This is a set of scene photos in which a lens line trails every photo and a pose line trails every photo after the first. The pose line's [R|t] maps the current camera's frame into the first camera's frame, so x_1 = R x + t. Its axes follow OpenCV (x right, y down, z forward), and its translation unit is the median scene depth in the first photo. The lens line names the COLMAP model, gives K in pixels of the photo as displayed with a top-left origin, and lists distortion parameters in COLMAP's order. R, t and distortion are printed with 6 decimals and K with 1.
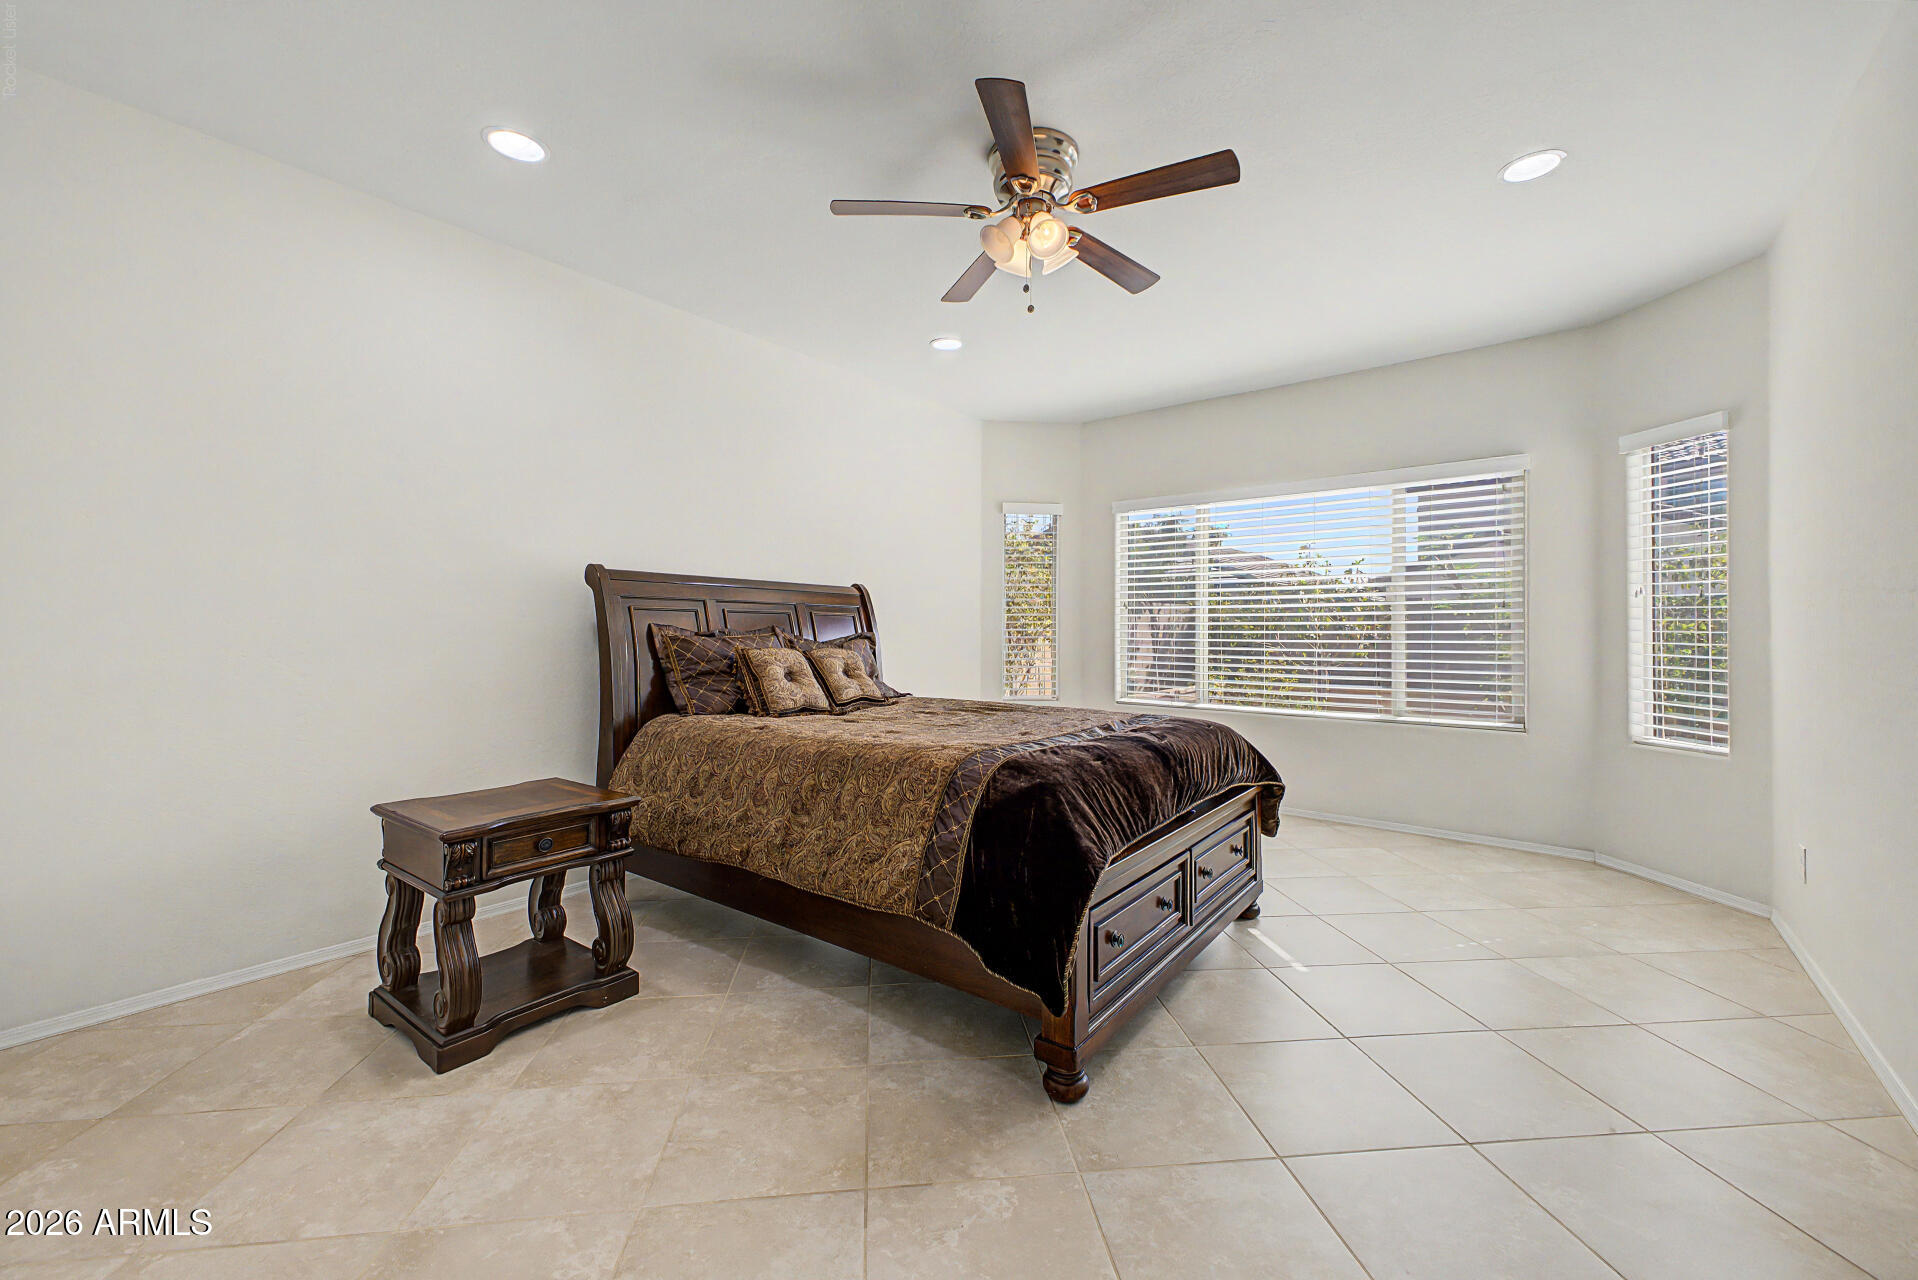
lens RADIAL K [[777.0, 0, 952.1], [0, 777.0, 640.3], [0, 0, 1]] dist [0.013442, -0.003382]
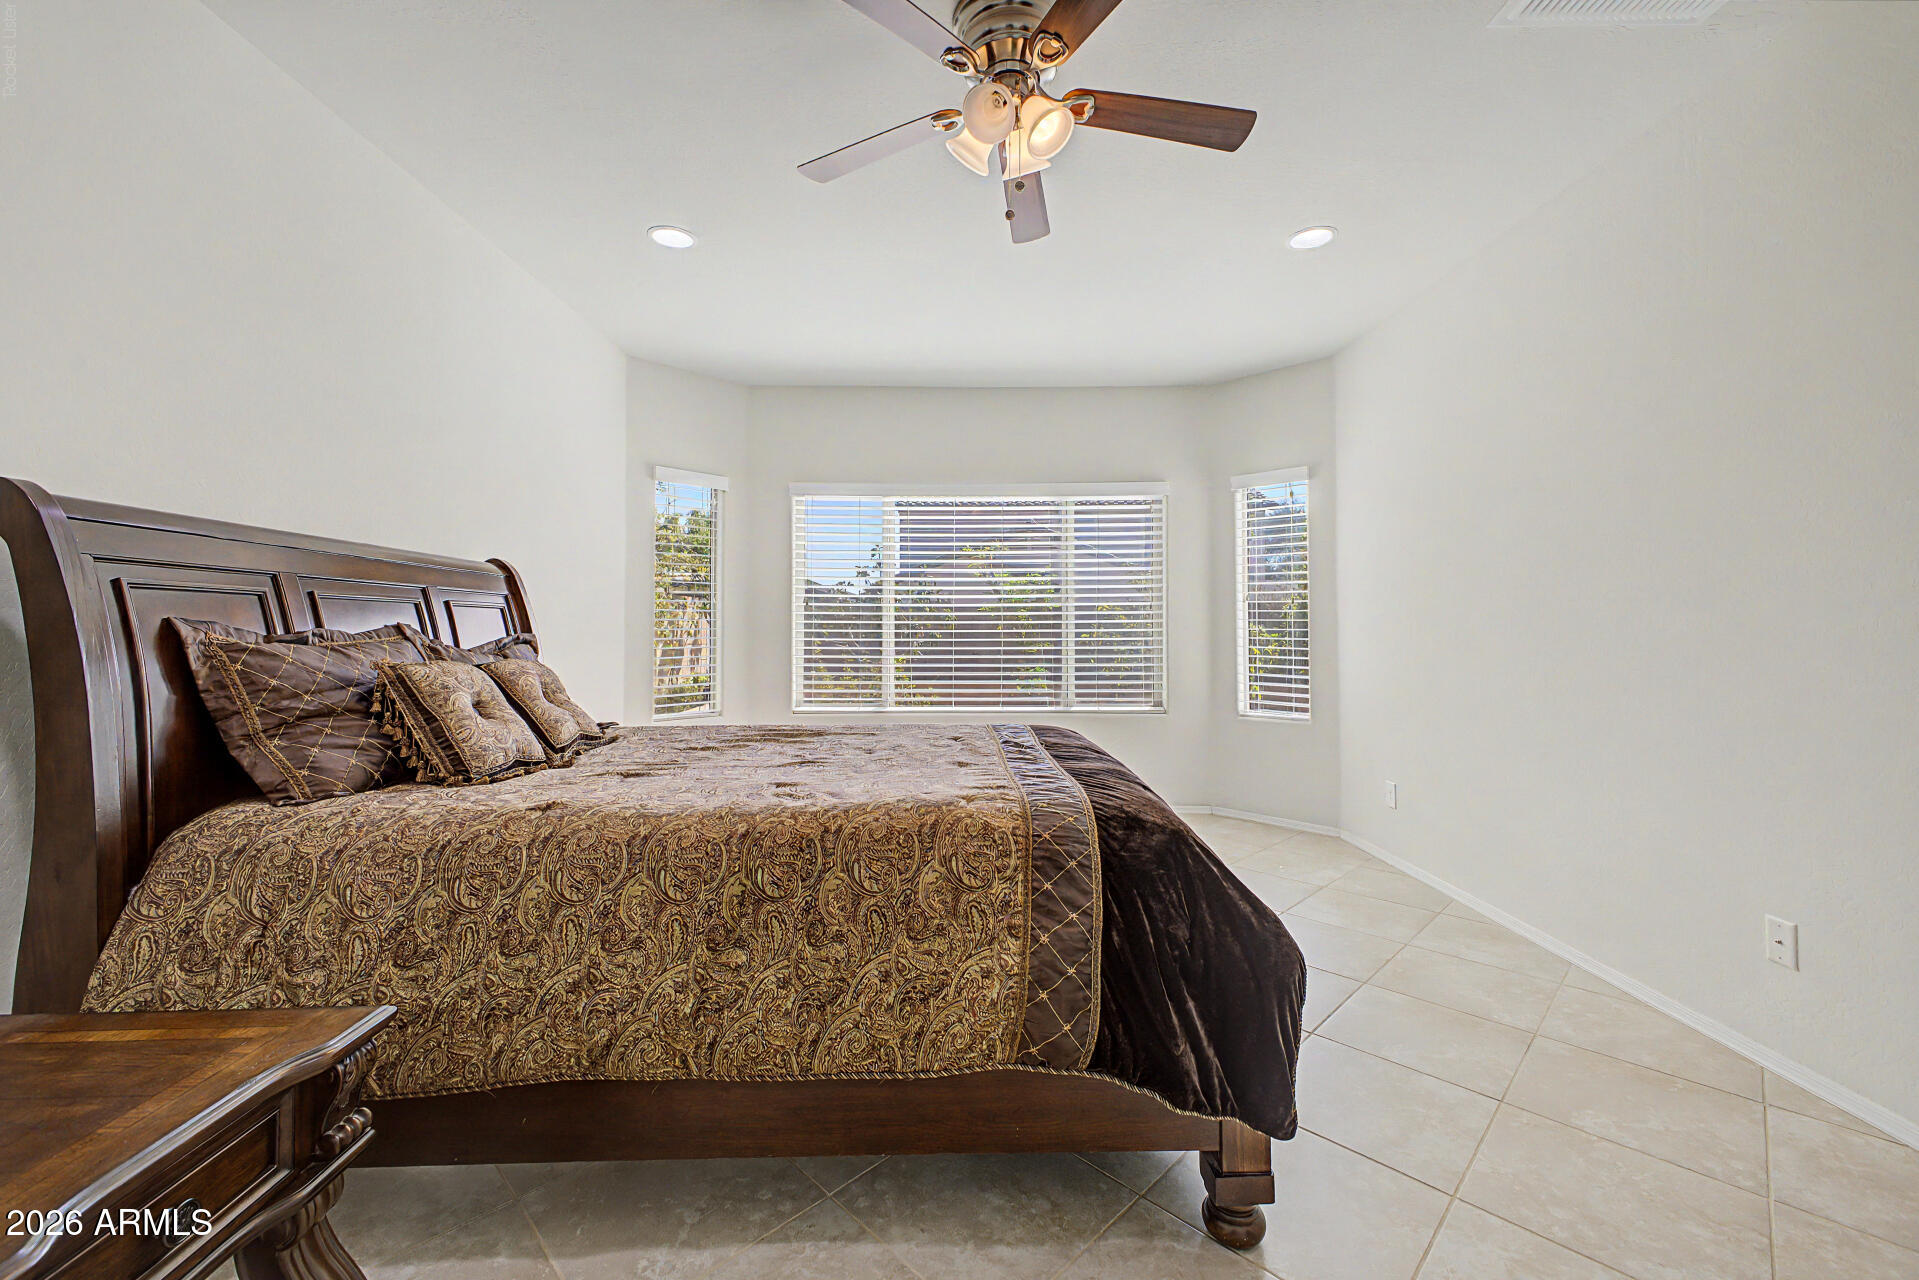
lens RADIAL K [[777.4, 0, 962.1], [0, 777.4, 626.1], [0, 0, 1]] dist [0.013442, -0.003382]
pose [[0.773240, -0.000279, 0.634114, -0.315975], [0.011630, 0.999838, -0.013741, -0.004476], [-0.634007, 0.018000, 0.773117, 0.324263]]
